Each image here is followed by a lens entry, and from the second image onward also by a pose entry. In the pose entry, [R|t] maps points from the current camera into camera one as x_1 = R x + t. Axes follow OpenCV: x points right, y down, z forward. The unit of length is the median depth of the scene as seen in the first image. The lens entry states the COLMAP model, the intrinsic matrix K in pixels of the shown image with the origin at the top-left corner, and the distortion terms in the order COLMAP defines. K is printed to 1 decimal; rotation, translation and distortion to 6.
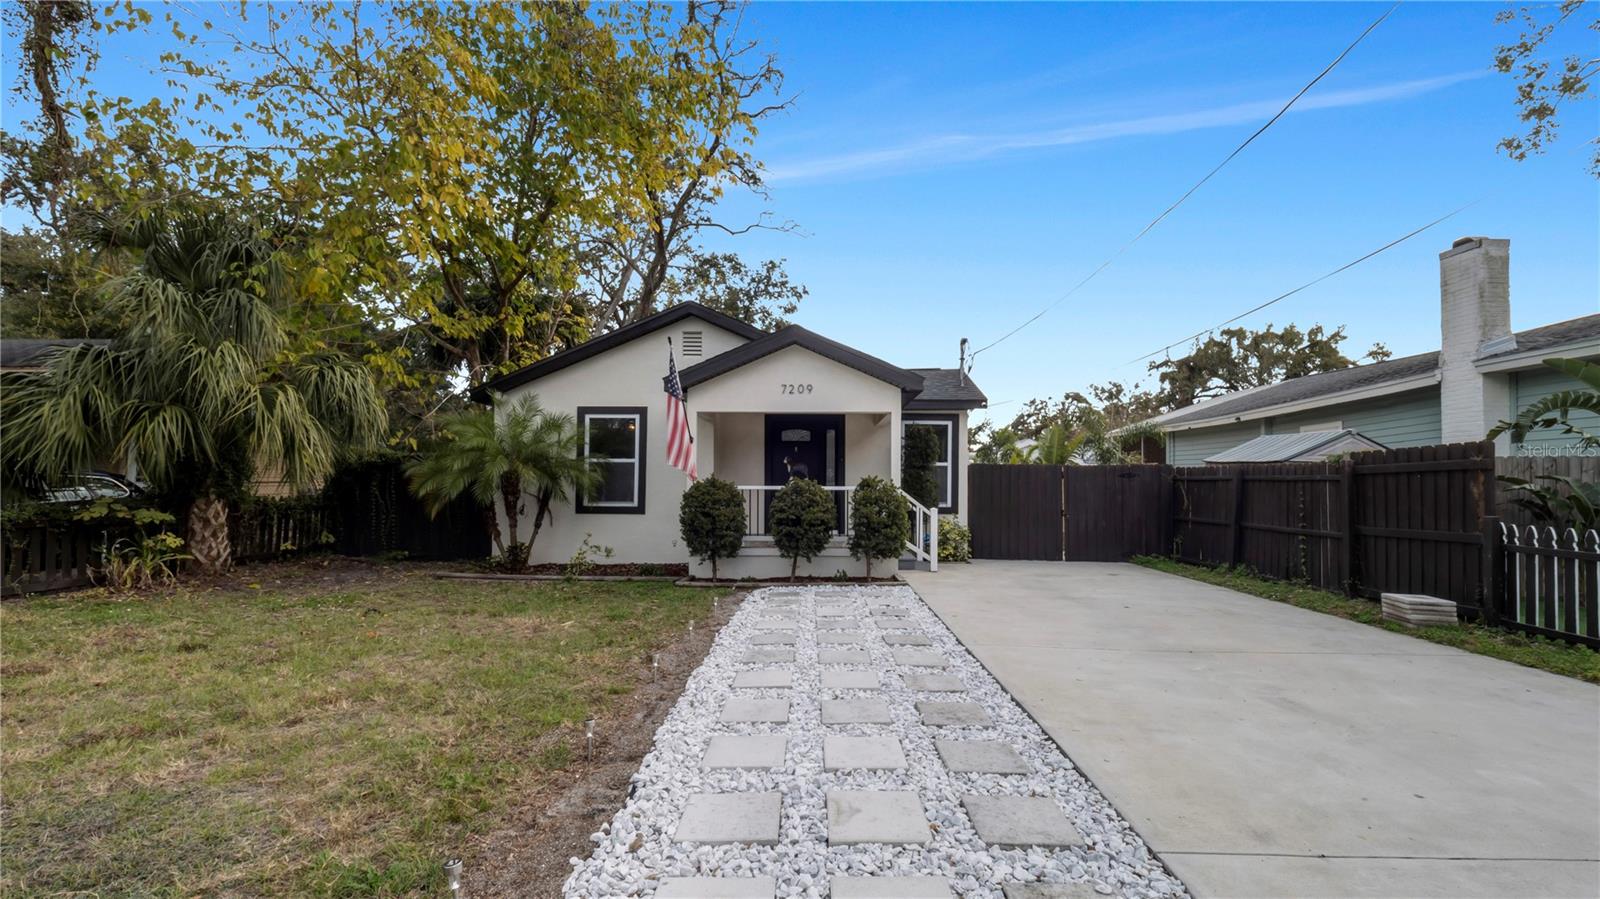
lens RADIAL K [[680.1, 0, 805.6], [0, 680.1, 457.7], [0, 0, 1]] dist [-0.008910, -0.000628]
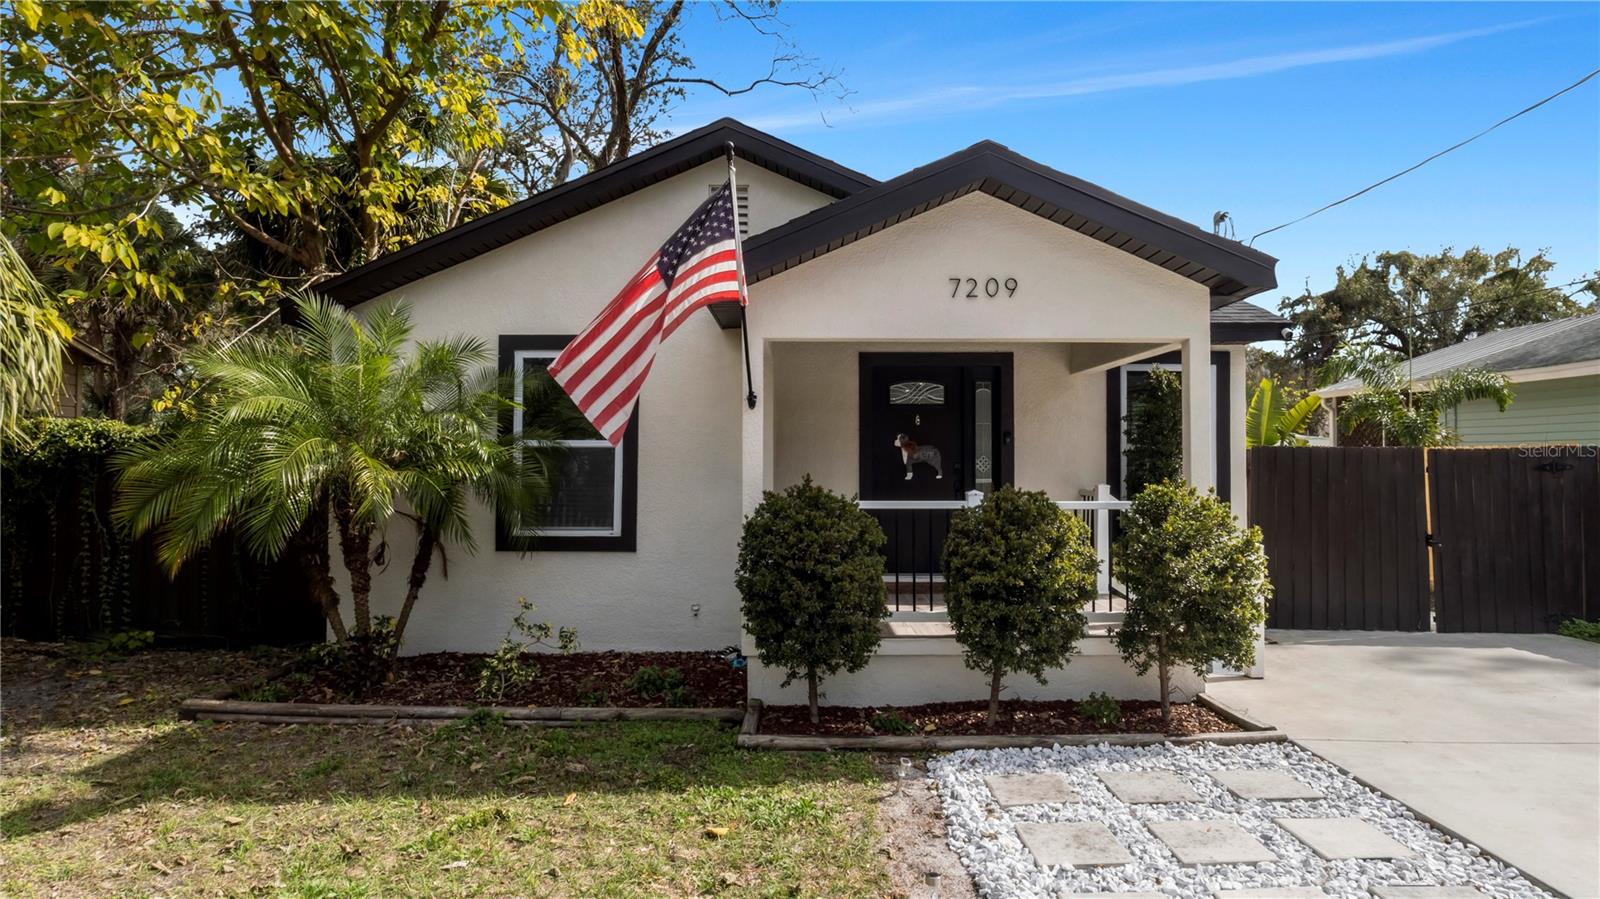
lens RADIAL K [[850.3, 0, 797.8], [0, 850.3, 454.9], [0, 0, 1]] dist [-0.000419, 0.000602]
pose [[0.999868, -0.004420, 0.015613, -0.124200], [0.003962, 0.999564, 0.029245, -0.005633], [-0.015735, -0.029179, 0.999450, 0.367692]]
